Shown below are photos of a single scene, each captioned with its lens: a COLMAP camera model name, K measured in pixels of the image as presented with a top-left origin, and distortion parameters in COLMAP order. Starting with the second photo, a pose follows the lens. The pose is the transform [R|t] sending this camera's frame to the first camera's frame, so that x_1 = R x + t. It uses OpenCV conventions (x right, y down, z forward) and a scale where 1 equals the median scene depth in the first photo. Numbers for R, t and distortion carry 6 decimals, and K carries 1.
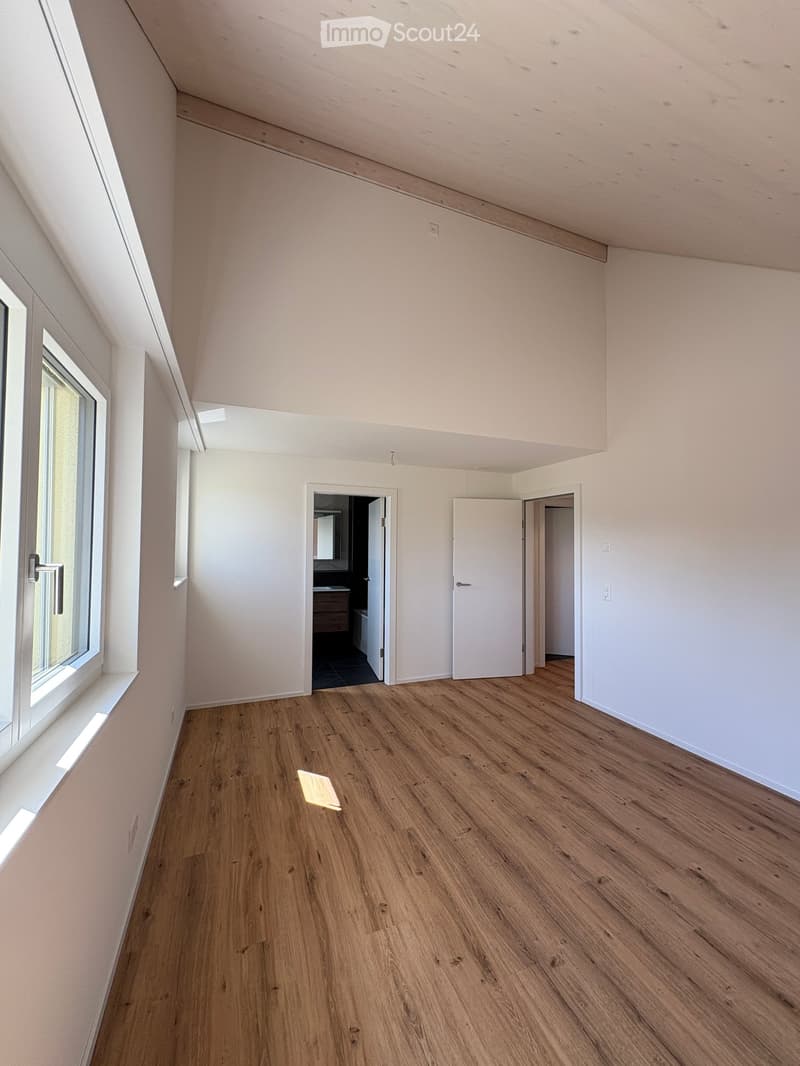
lens RADIAL K [[425.7, 0, 400.0], [0, 425.7, 533.0], [0, 0, 1]] dist [0.000826, 0.000102]
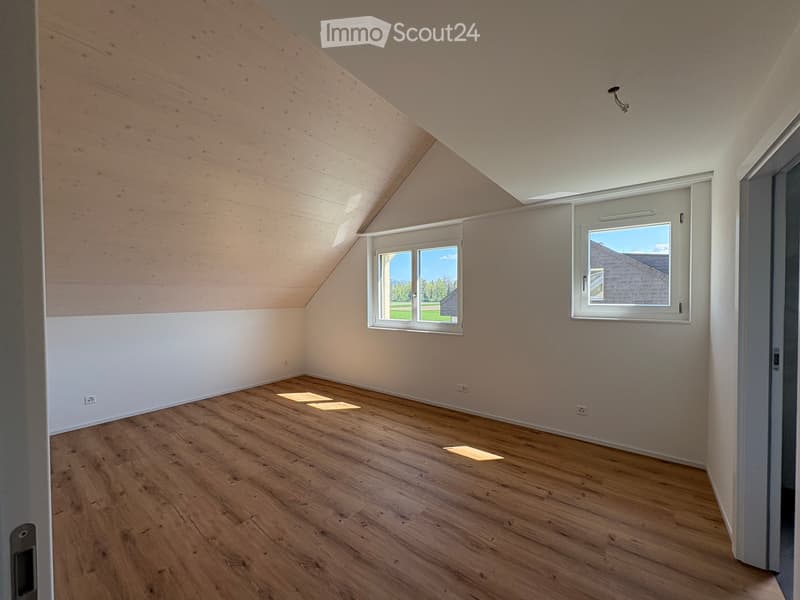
lens RADIAL K [[319.5, 0, 400.0], [0, 319.5, 300.0], [0, 0, 1]] dist [0.000826, 0.000102]
pose [[-0.857406, 0.005071, -0.514615, 0.615064], [0.013854, 0.999817, -0.013230, 0.083265], [0.514454, -0.018473, -0.857319, 1.906129]]
